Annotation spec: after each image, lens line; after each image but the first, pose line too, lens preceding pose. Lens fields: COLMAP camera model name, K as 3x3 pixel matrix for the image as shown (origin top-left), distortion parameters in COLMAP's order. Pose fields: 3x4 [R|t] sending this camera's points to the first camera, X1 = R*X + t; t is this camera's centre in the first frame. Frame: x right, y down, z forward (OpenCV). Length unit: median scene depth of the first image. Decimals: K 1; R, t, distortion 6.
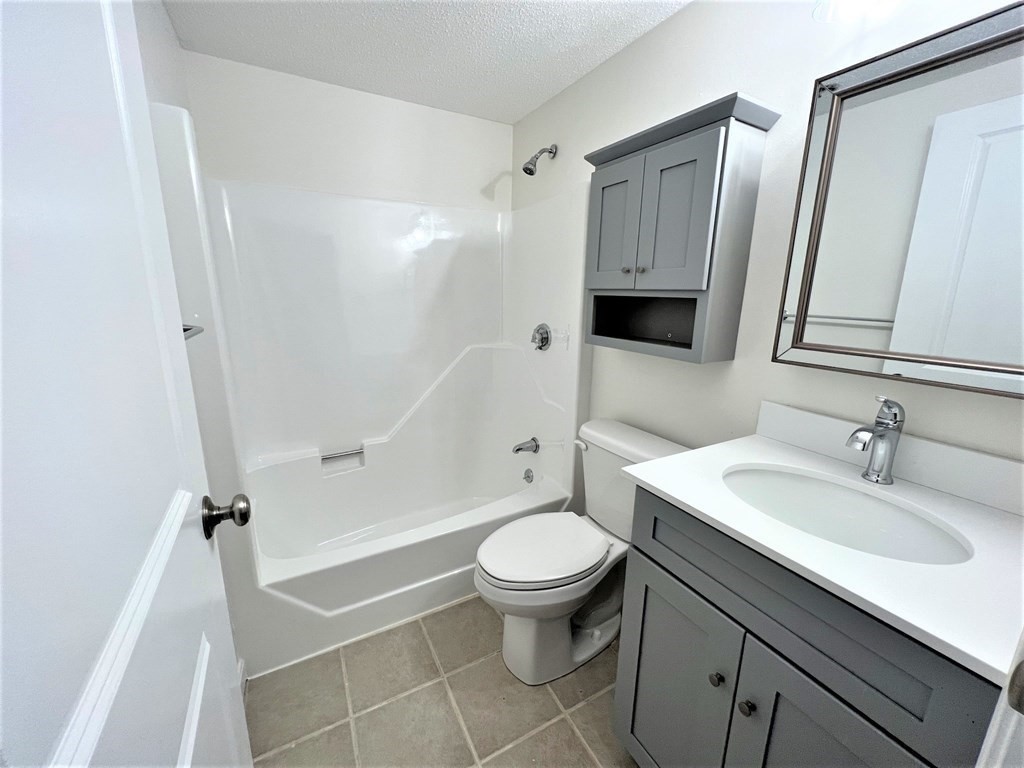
lens RADIAL K [[410.6, 0, 512.0], [0, 410.6, 384.0], [0, 0, 1]] dist [-0.000198, -0.000100]
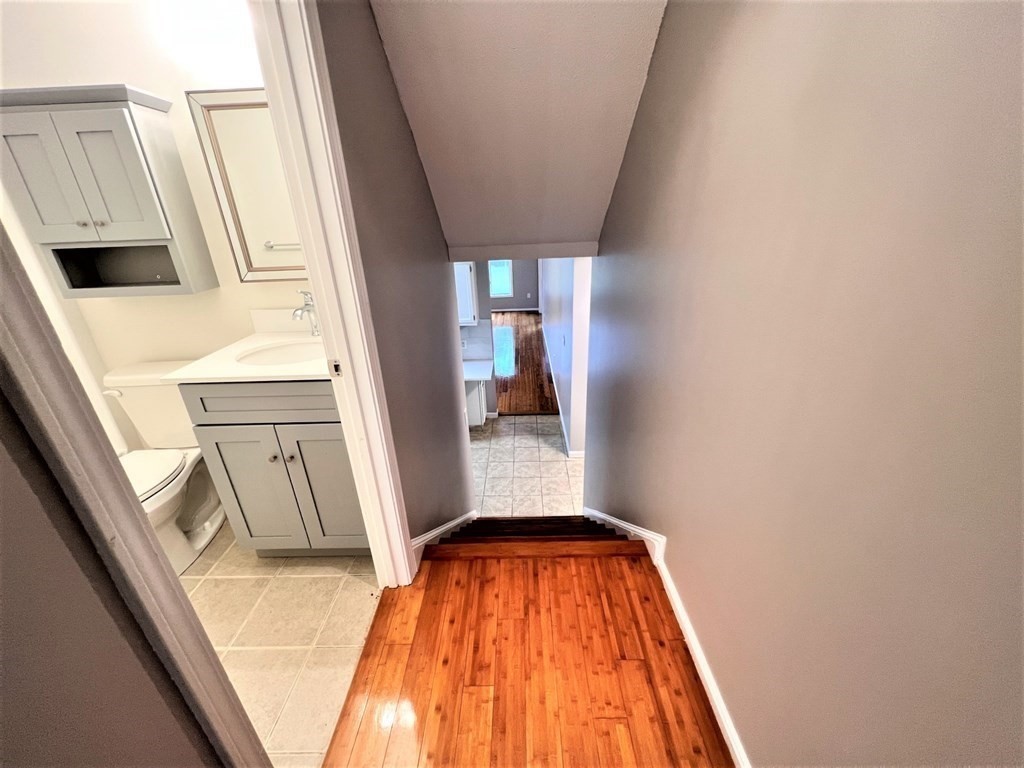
lens RADIAL K [[410.6, 0, 512.0], [0, 410.6, 384.0], [0, 0, 1]] dist [-0.000198, -0.000100]
pose [[0.496111, -0.375068, 0.783070, -0.198330], [0.234723, 0.926239, 0.294934, 0.075281], [-0.835930, 0.037485, 0.547554, -0.630586]]
